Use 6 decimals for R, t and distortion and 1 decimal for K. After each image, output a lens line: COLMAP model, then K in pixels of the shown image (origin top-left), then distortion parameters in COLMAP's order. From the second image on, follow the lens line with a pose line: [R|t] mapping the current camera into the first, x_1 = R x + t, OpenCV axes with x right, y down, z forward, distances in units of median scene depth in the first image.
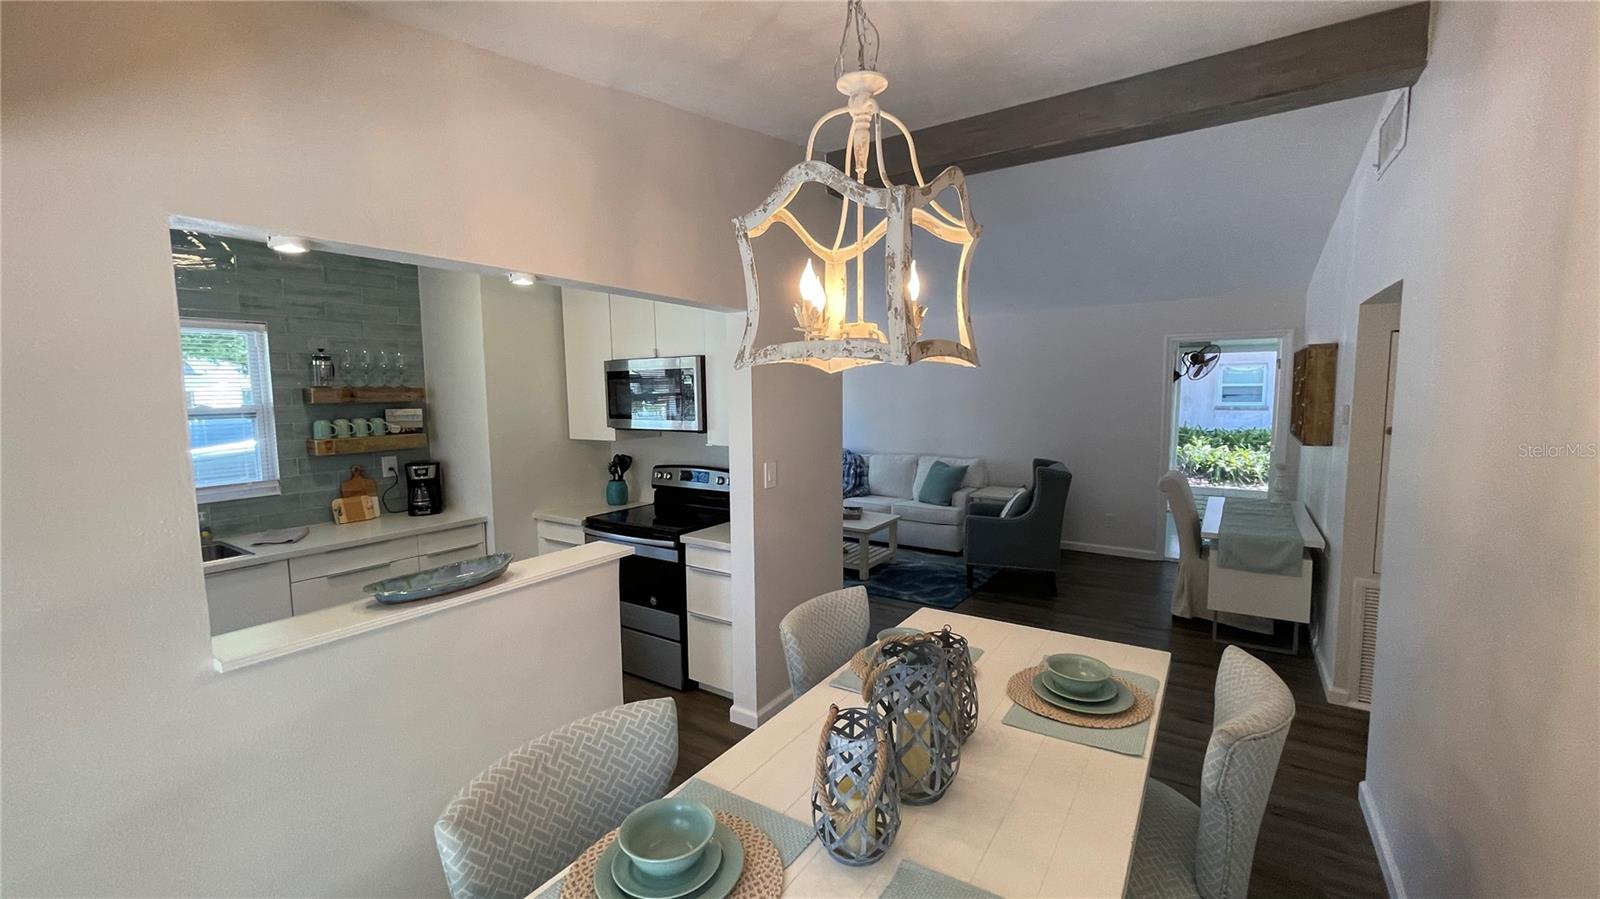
lens RADIAL K [[647.3, 0, 800.1], [0, 647.3, 442.8], [0, 0, 1]] dist [-0.001274, -0.000165]
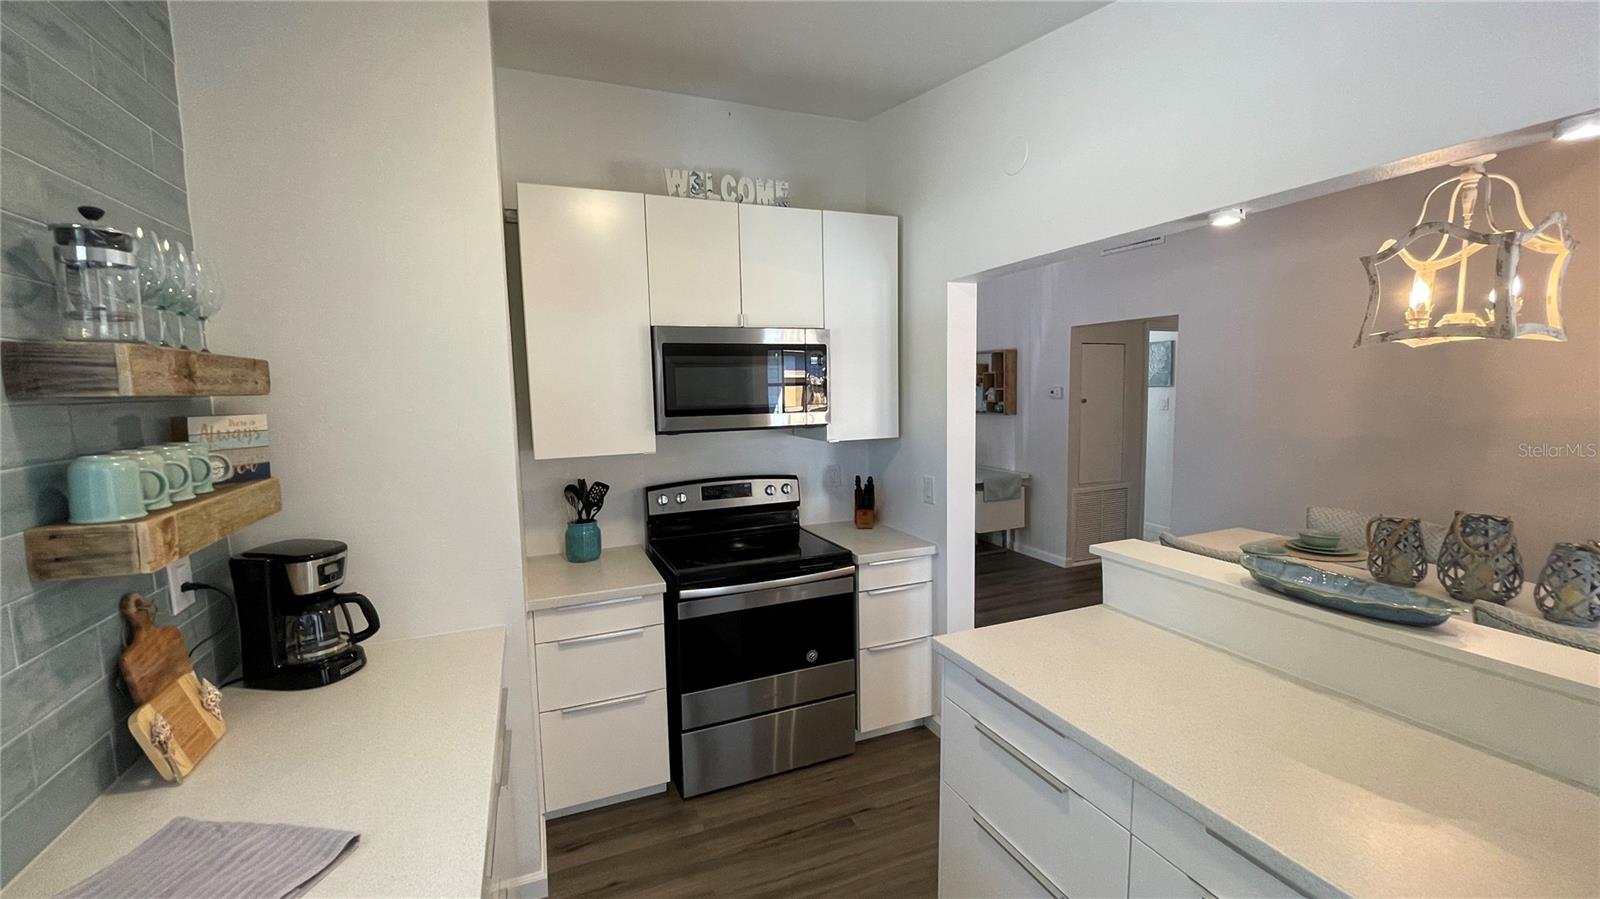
lens RADIAL K [[638.5, 0, 800.0], [0, 638.5, 449.5], [0, 0, 1]] dist [0.000883, 0.000041]
pose [[0.559233, -0.083951, 0.824749, -0.815103], [0.082307, 0.995566, 0.045530, -0.025519], [-0.824914, 0.042421, 0.563664, 0.588286]]
